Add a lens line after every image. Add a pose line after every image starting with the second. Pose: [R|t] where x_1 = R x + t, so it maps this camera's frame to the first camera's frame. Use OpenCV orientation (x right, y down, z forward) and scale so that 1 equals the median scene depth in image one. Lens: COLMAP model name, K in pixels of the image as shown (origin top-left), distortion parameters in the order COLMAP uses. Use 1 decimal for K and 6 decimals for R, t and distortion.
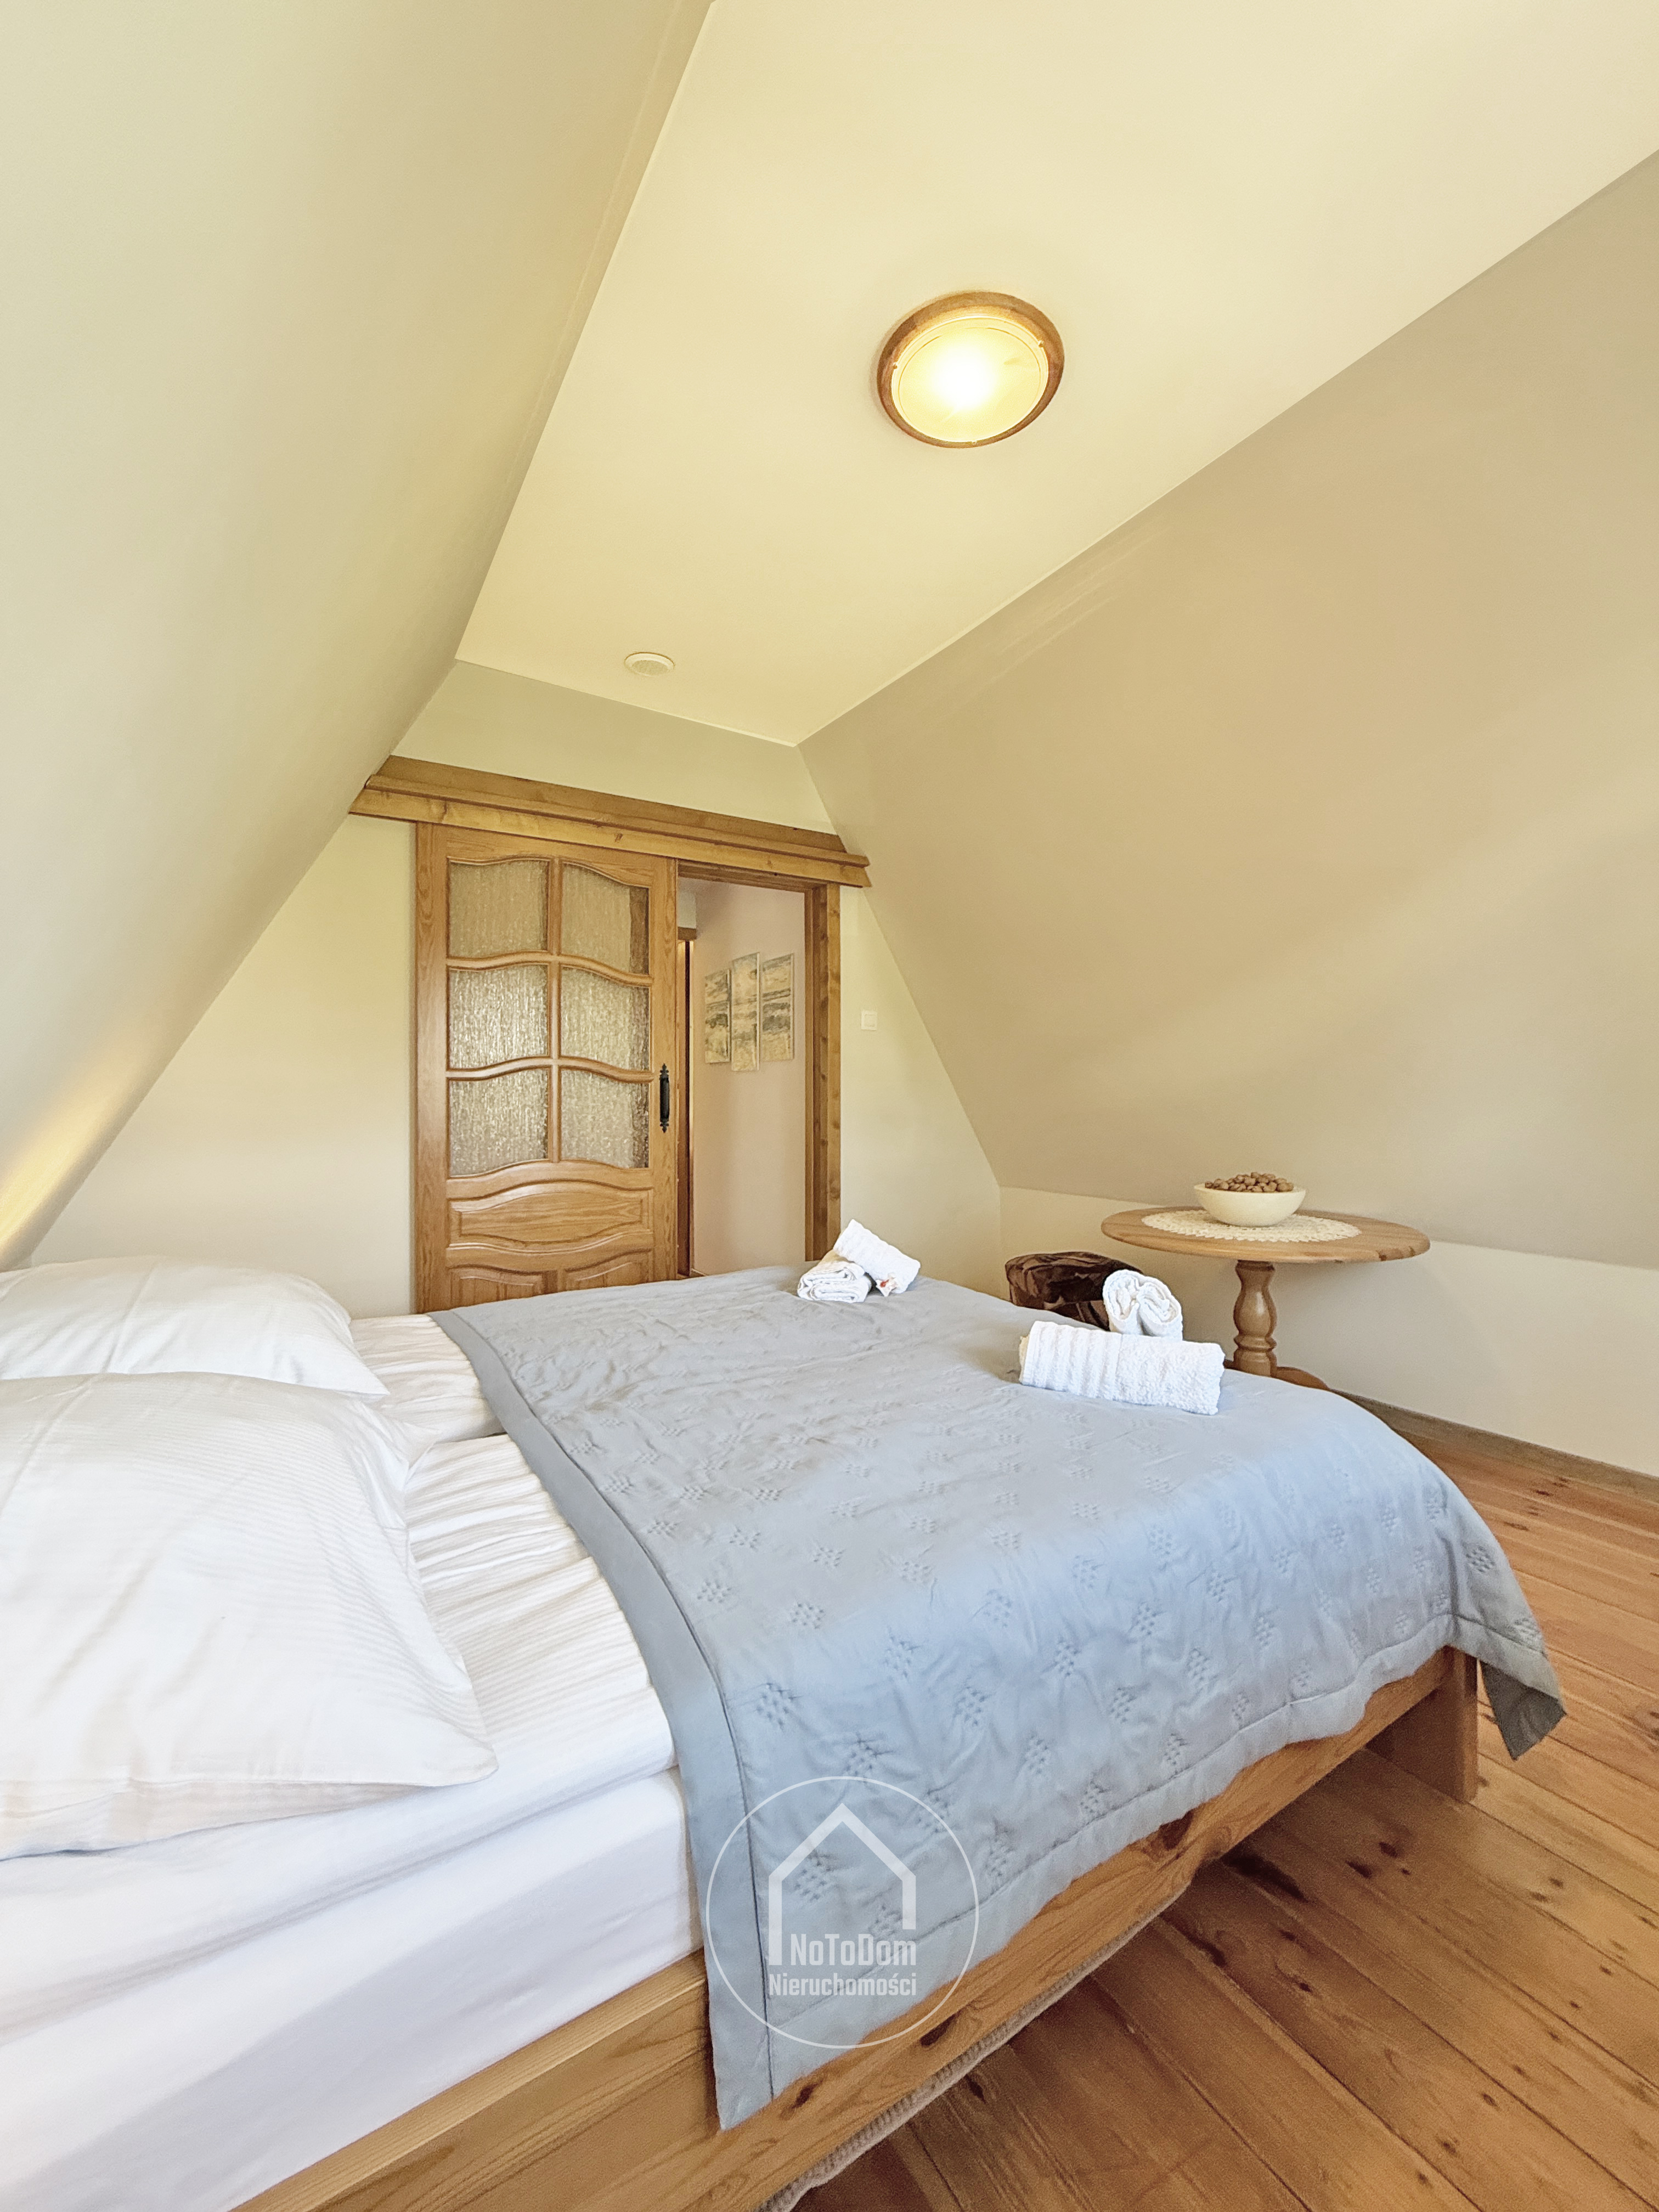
lens RADIAL K [[881.0, 0, 829.5], [0, 881.0, 1106.0], [0, 0, 1]] dist [-0.001690, -0.000080]
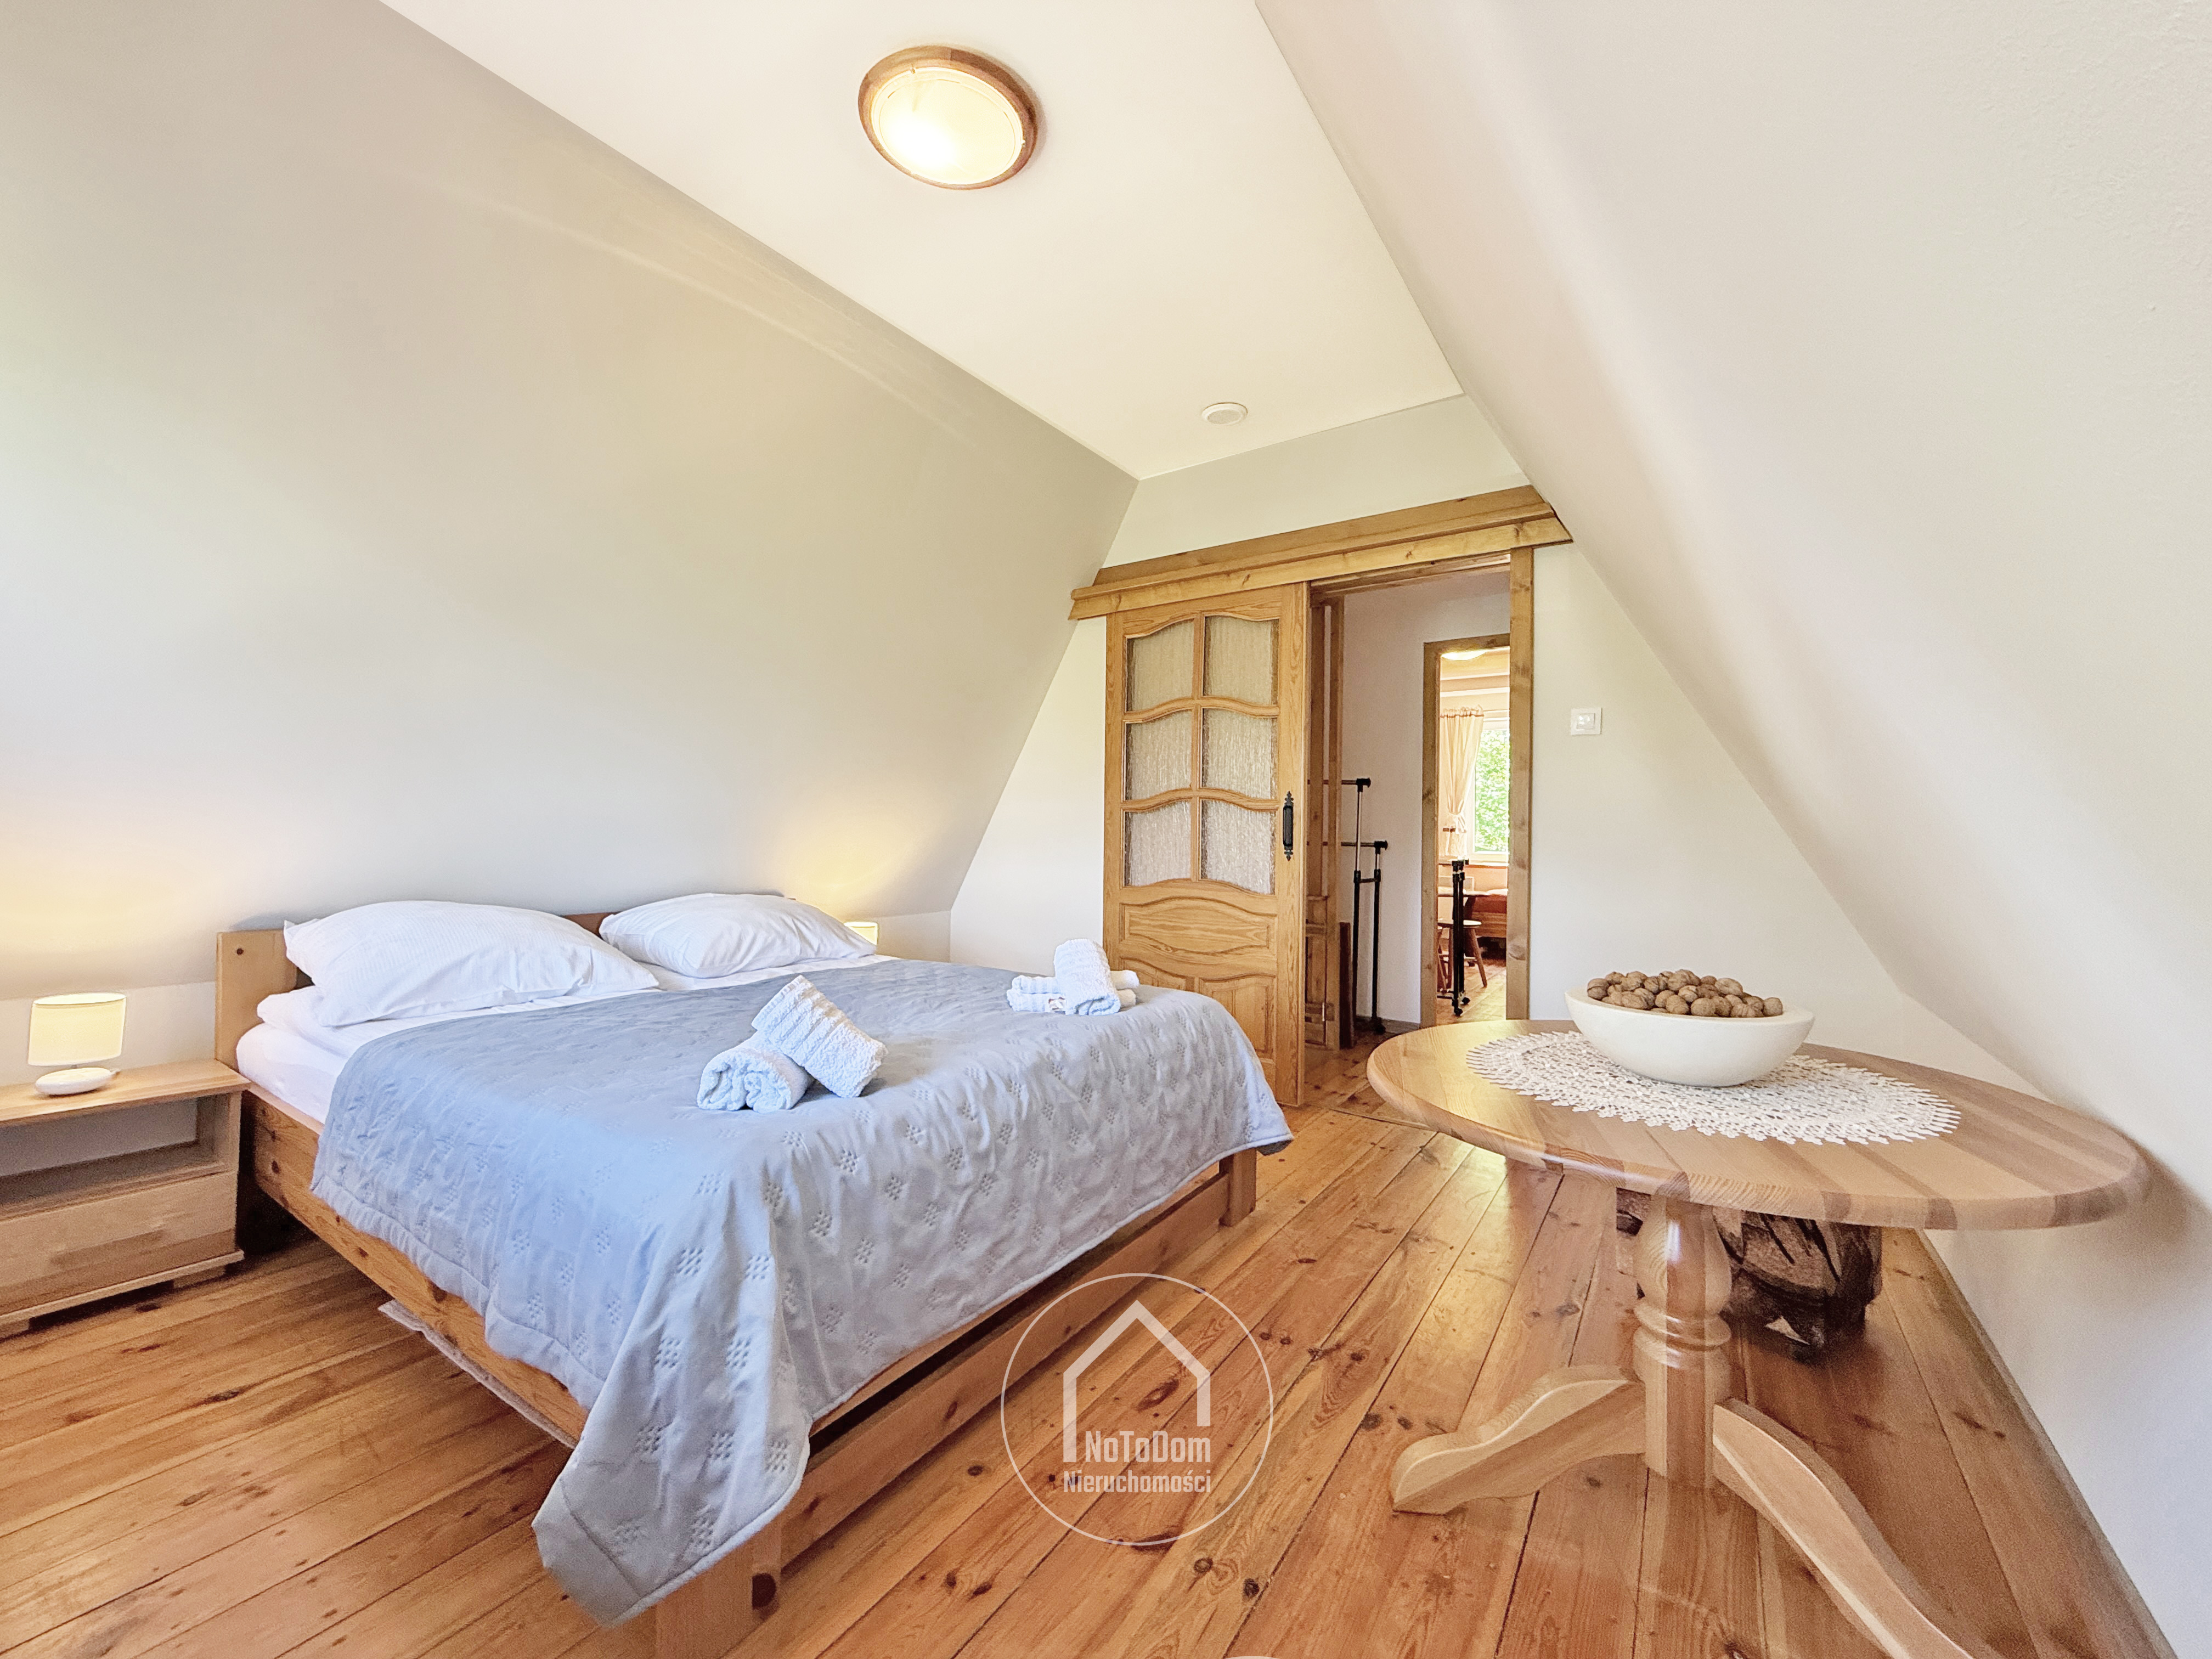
lens RADIAL K [[881.0, 0, 1106.5], [0, 881.0, 835.8], [0, 0, 1]] dist [-0.001690, -0.000080]
pose [[0.403067, 0.011983, -0.915092, 0.671321], [-0.022211, 0.999748, 0.003308, 0.003361], [0.914901, 0.018992, 0.403232, 0.430620]]
